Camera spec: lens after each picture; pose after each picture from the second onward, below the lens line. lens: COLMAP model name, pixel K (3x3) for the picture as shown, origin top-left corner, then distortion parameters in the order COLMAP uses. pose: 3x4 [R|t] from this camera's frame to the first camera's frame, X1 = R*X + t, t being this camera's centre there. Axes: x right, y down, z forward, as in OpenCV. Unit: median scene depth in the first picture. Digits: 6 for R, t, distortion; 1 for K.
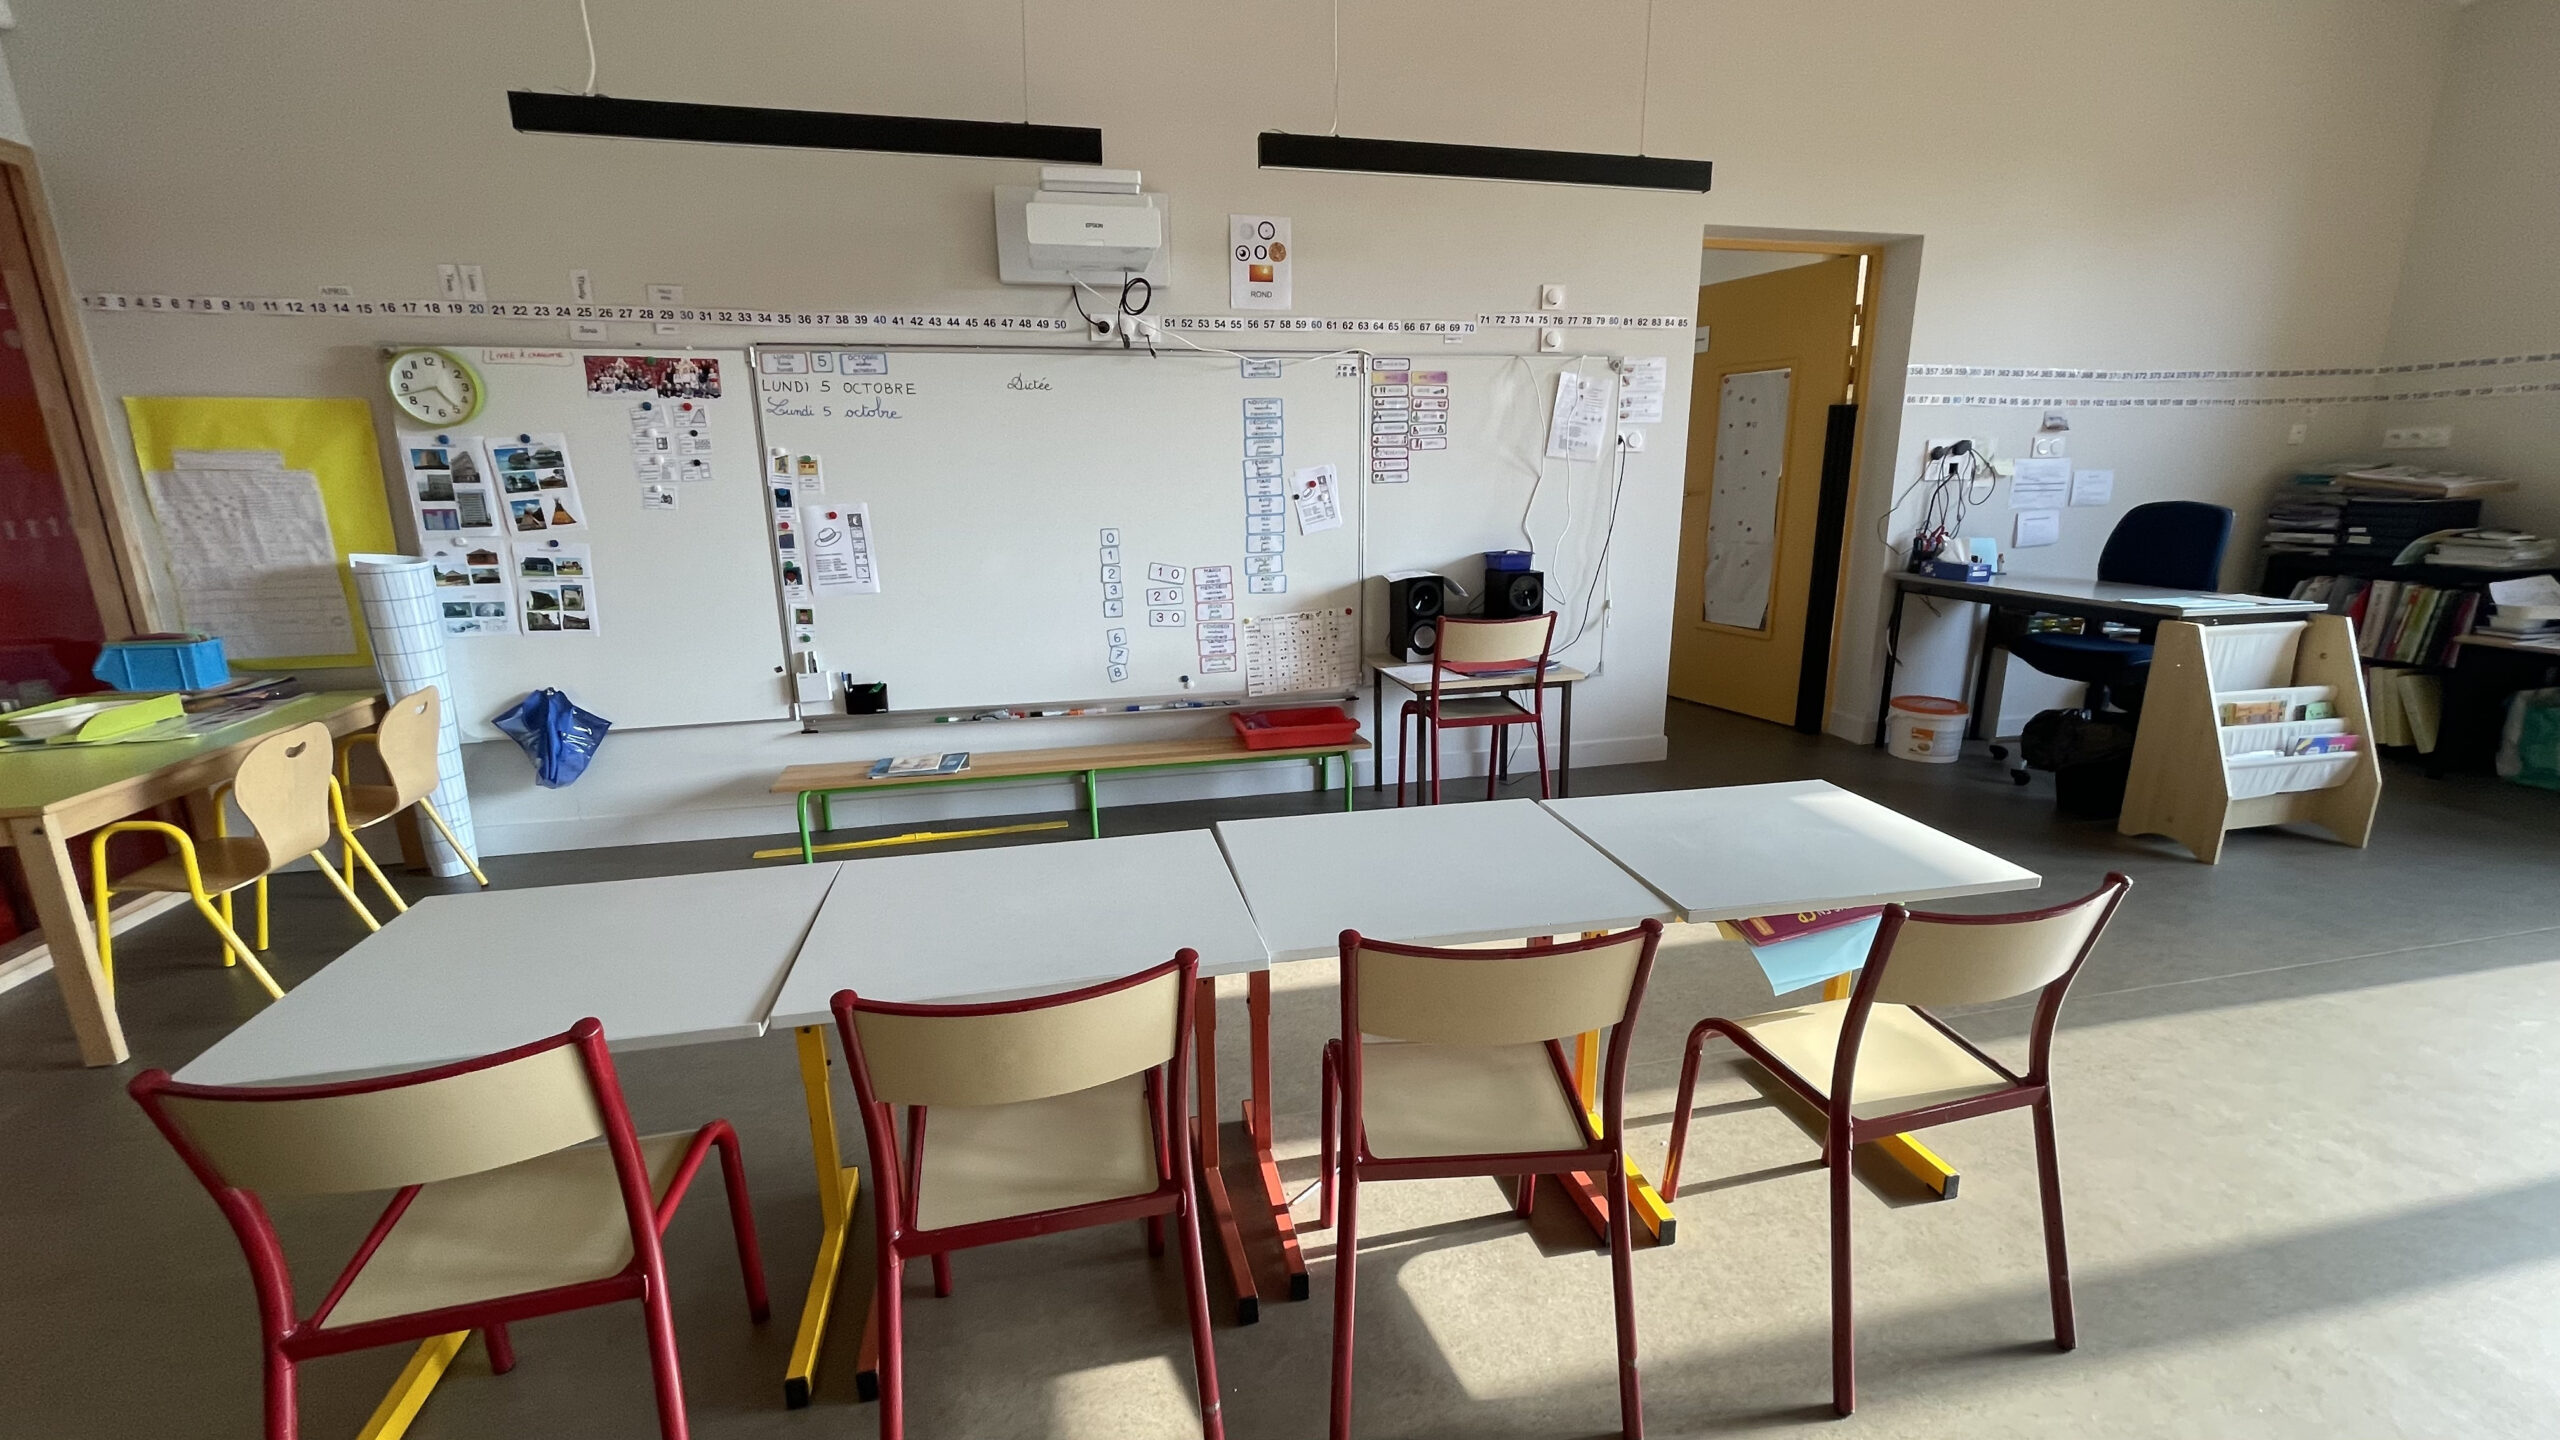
lens RADIAL K [[1031.9, 0, 1288.1], [0, 1031.9, 720.2], [0, 0, 1]] dist [-0.000133, 0.000266]
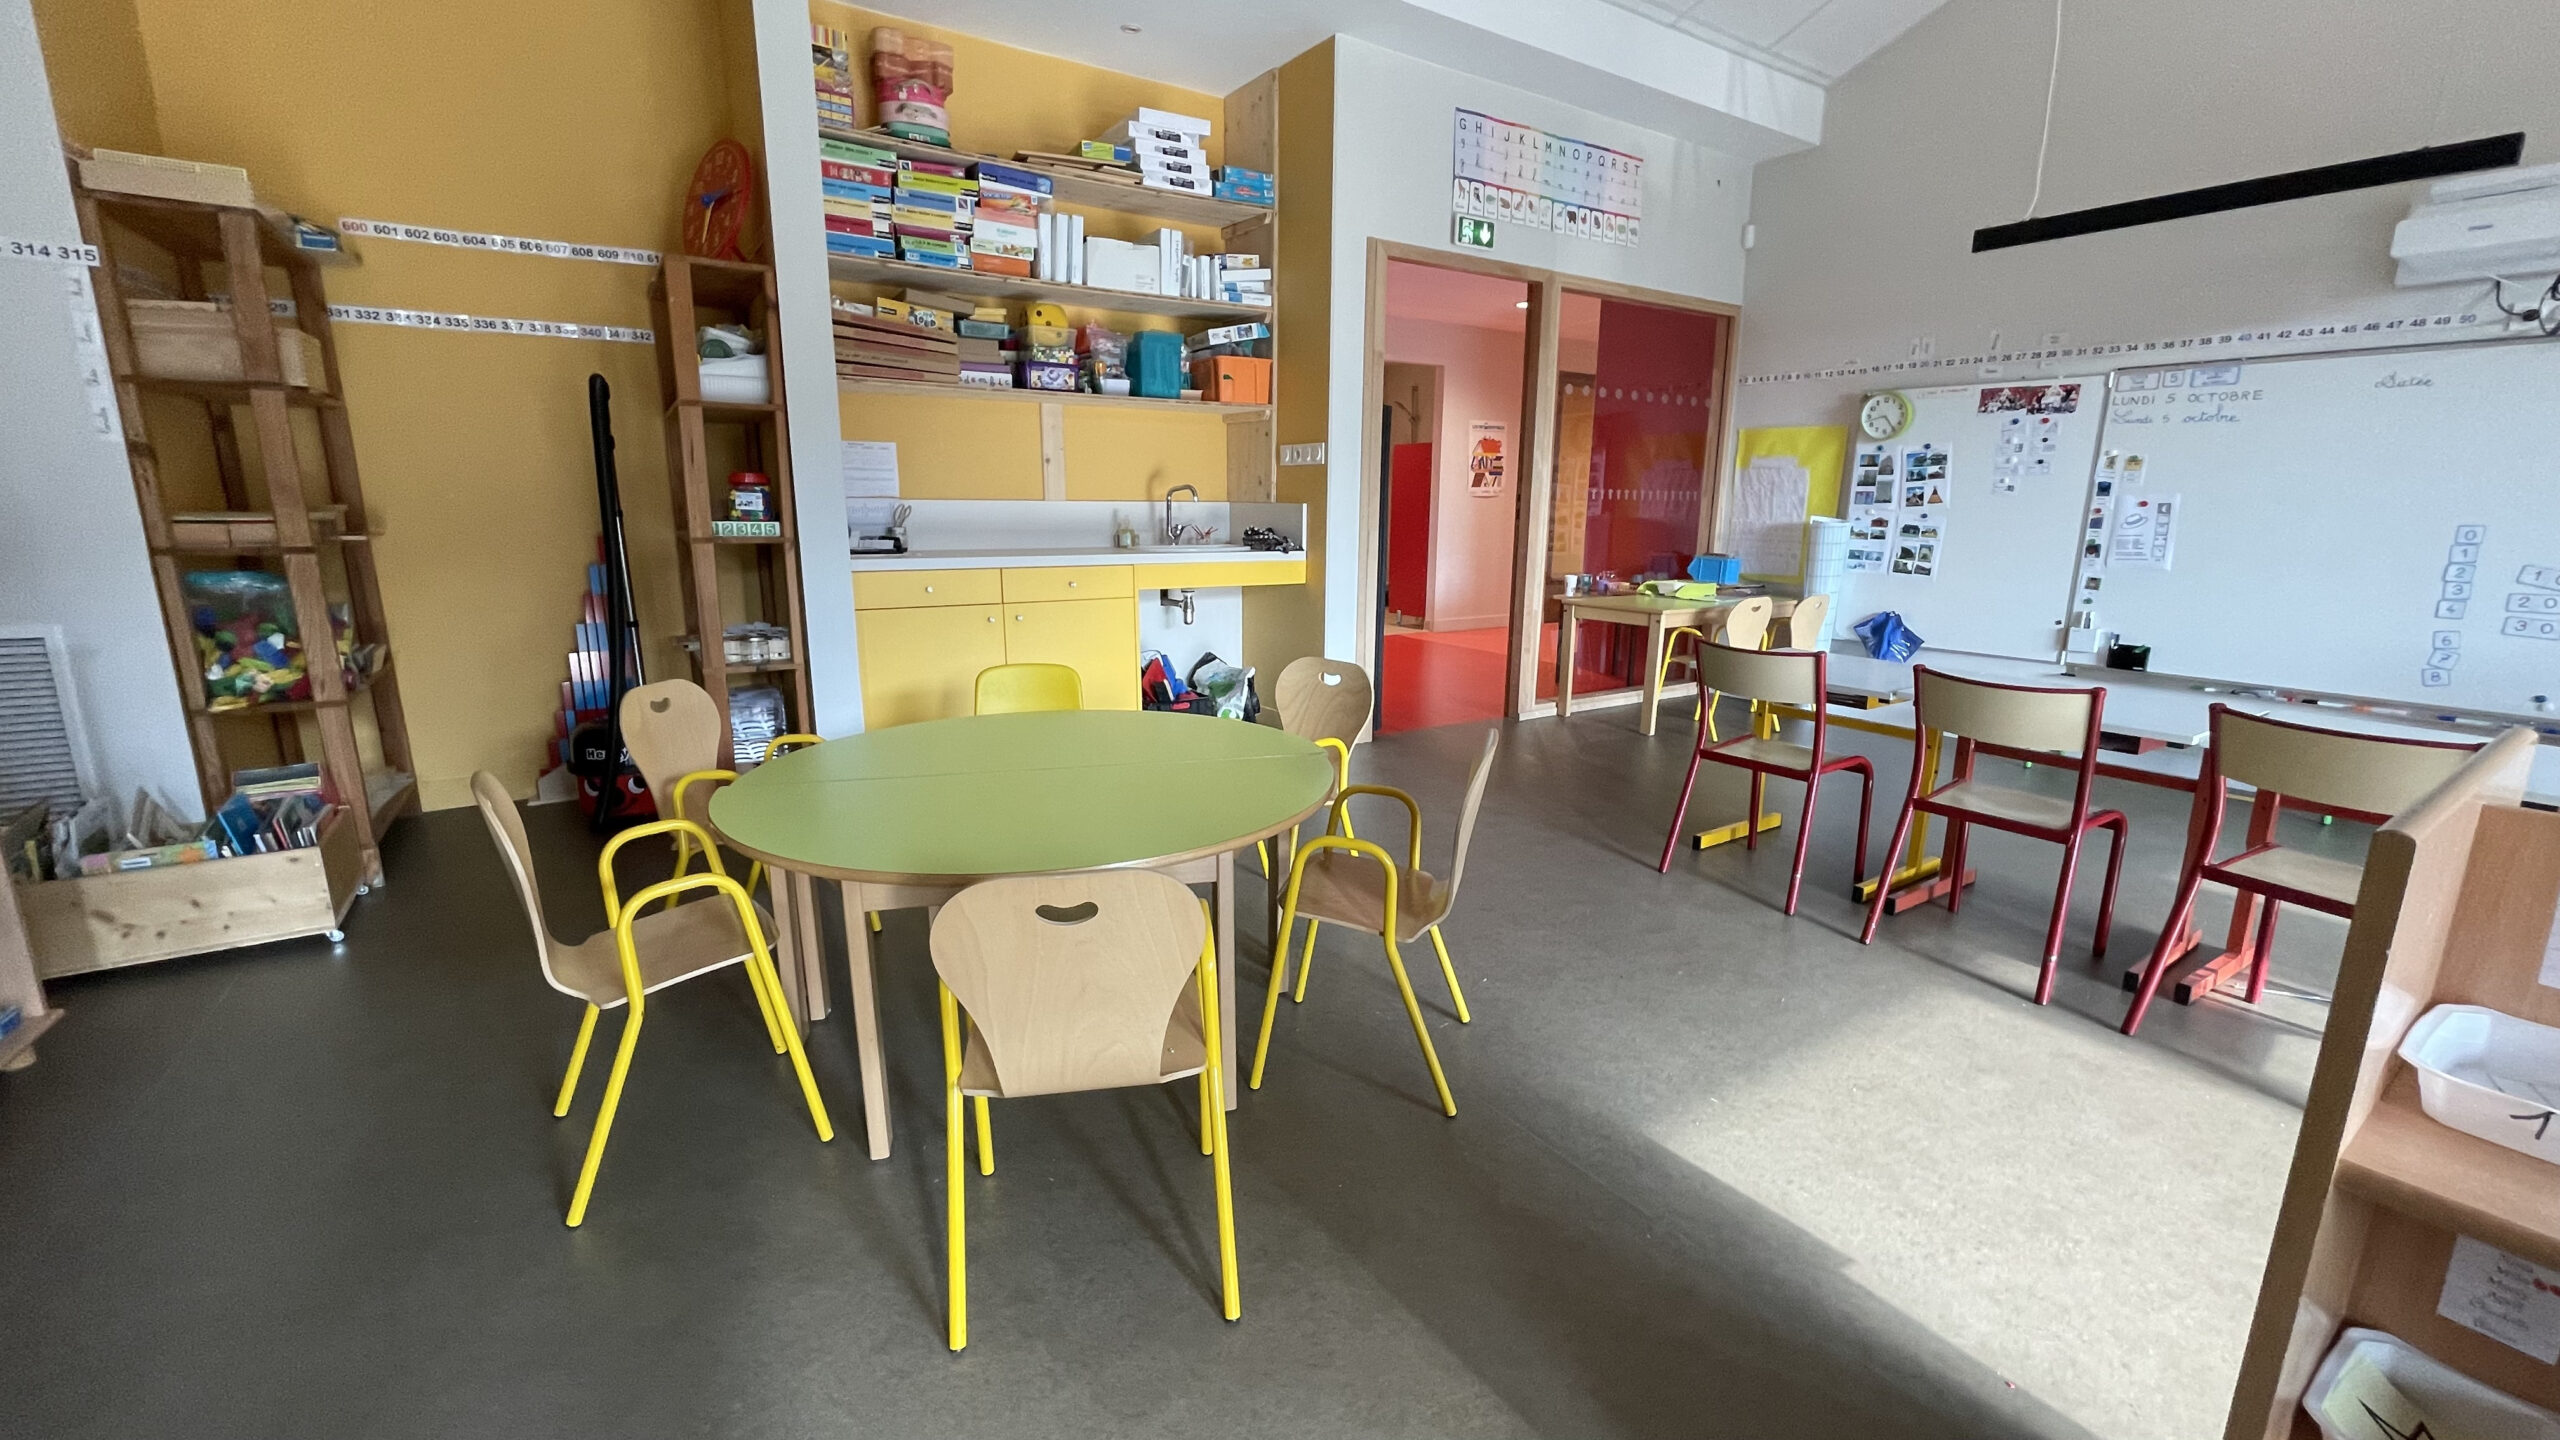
lens RADIAL K [[1031.9, 0, 1288.1], [0, 1031.9, 720.2], [0, 0, 1]] dist [-0.000133, 0.000266]
pose [[0.353728, 0.214499, -0.910421, 0.374593], [-0.236376, 0.962256, 0.134871, 0.125445], [0.904988, 0.167494, 0.391079, -0.360081]]
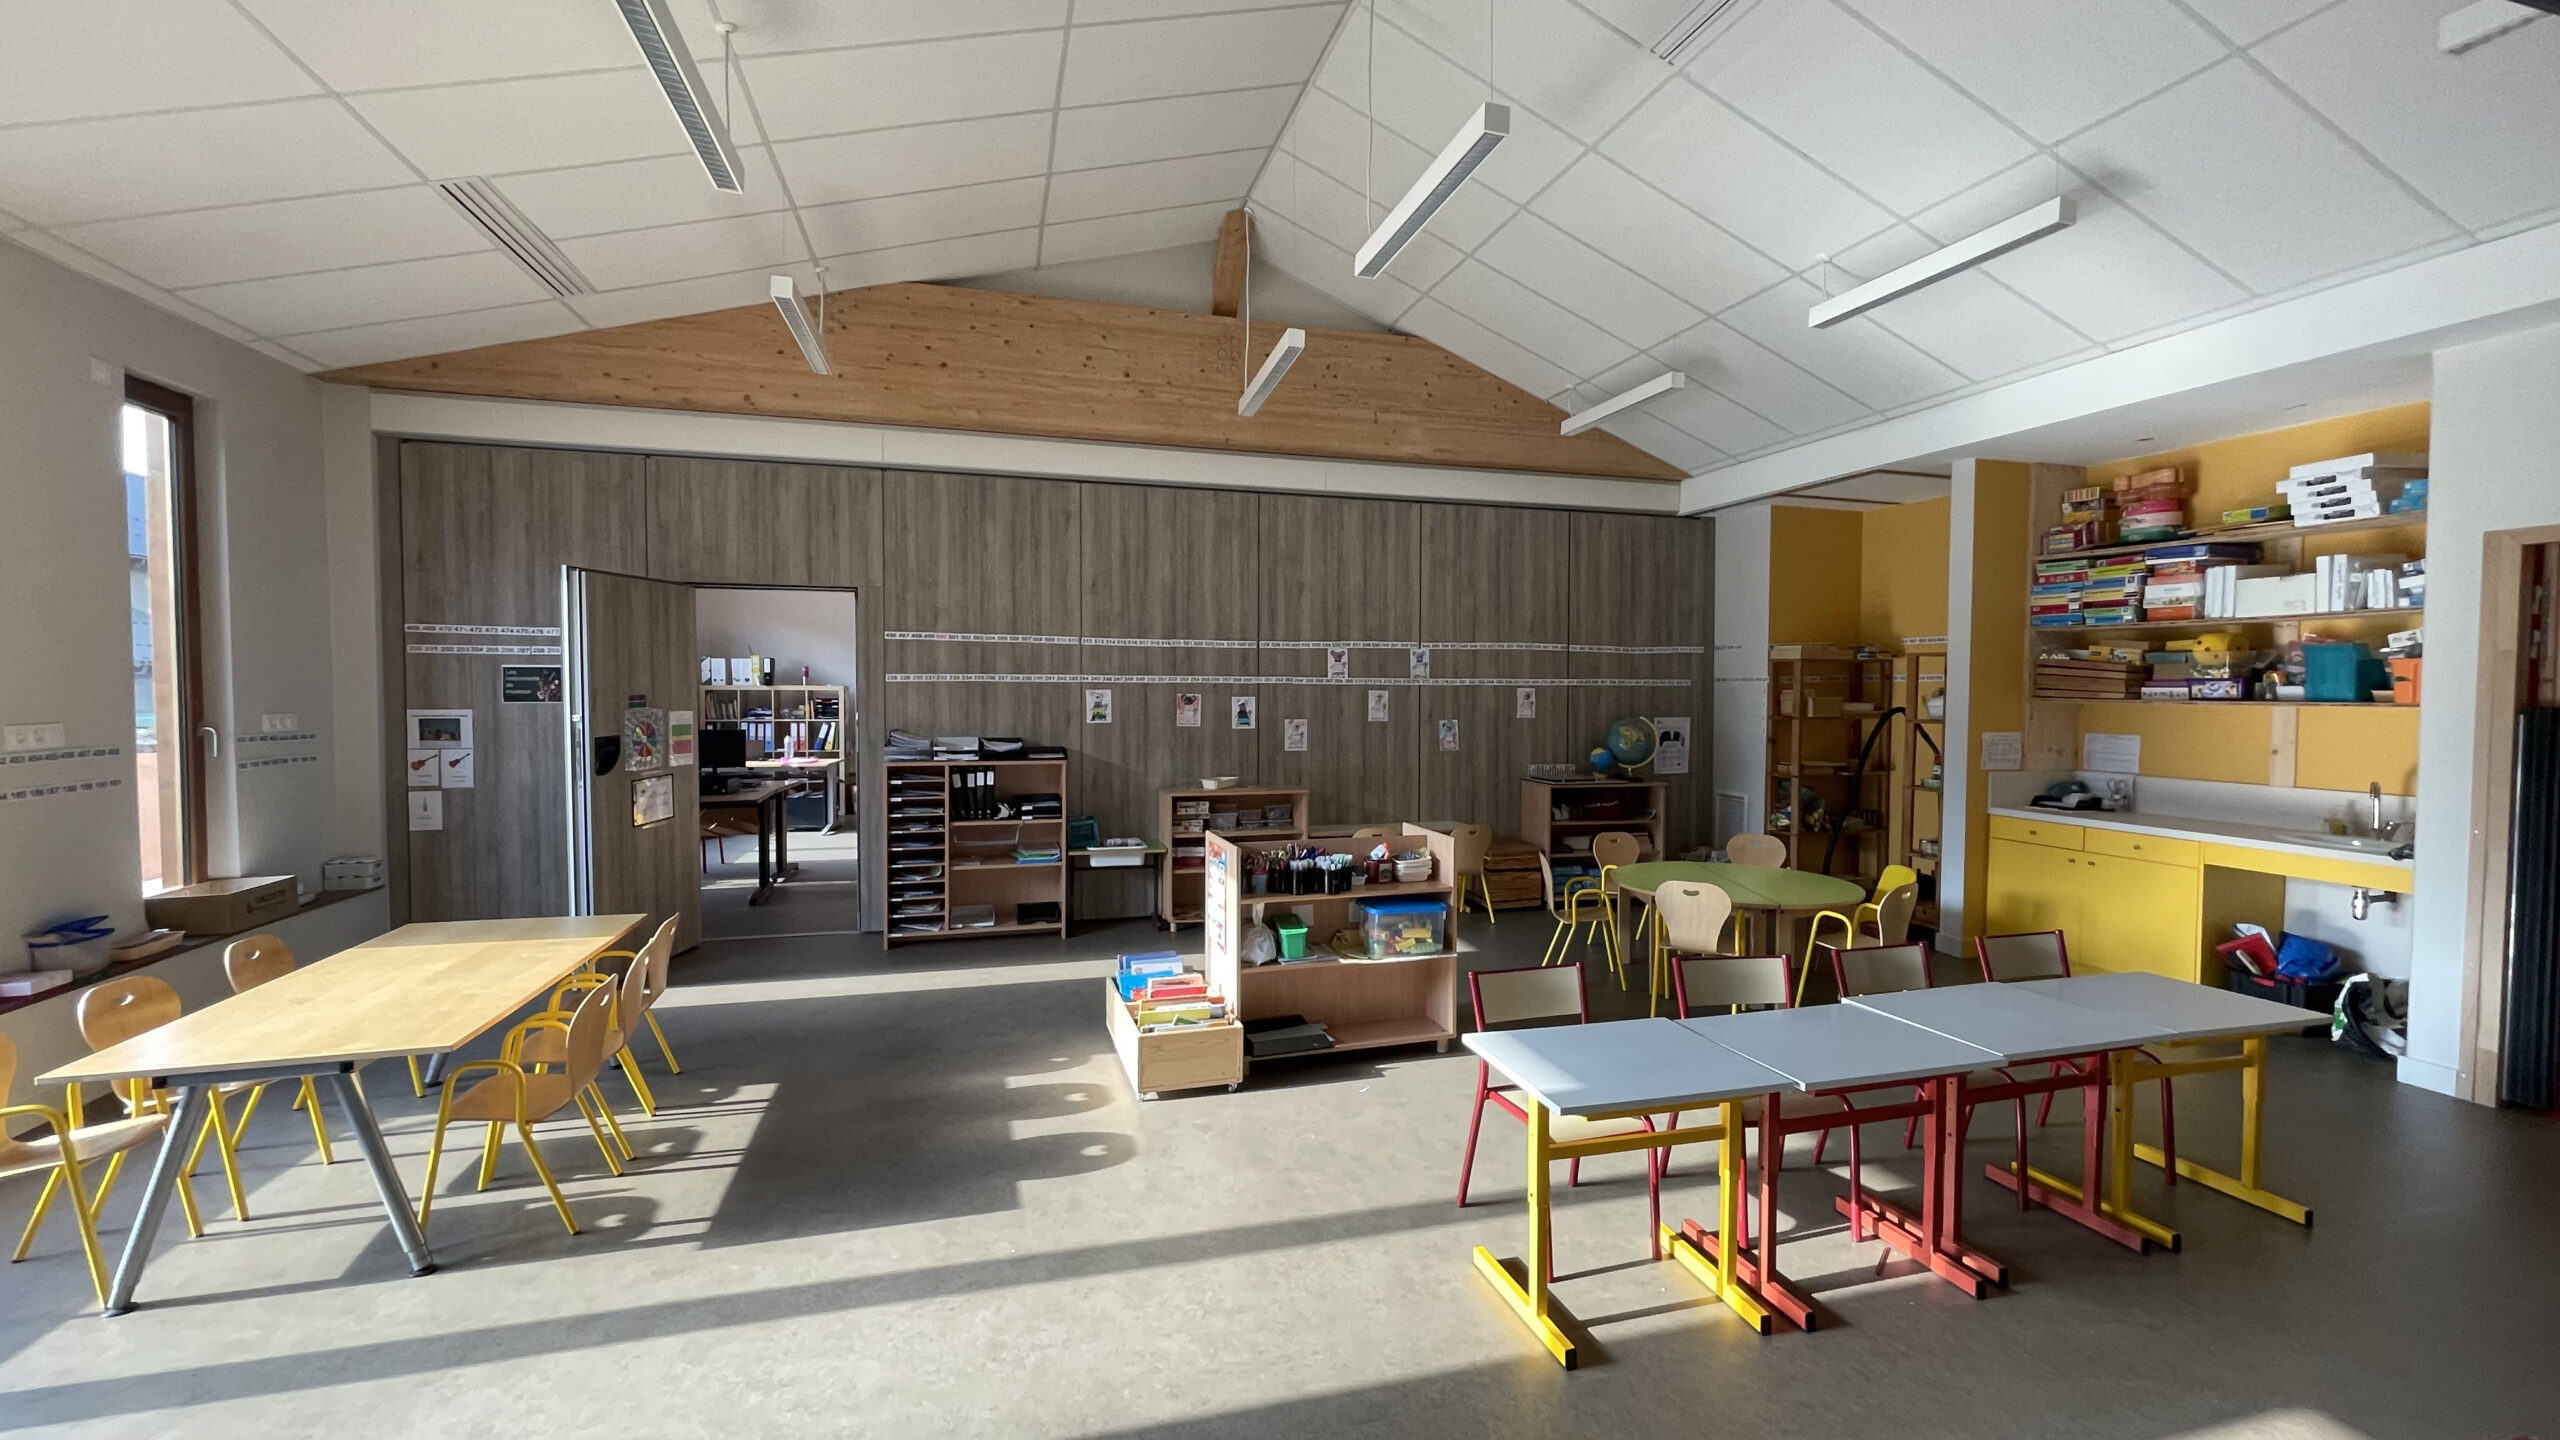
lens RADIAL K [[1021.1, 0, 1280.0], [0, 1021.1, 720.0], [0, 0, 1]] dist [0.001463, 0.000168]
pose [[-0.998412, 0.007931, -0.055780, 0.530720], [-0.007364, 0.963179, 0.268759, -0.380557], [0.055857, 0.268743, -0.961591, 1.166138]]
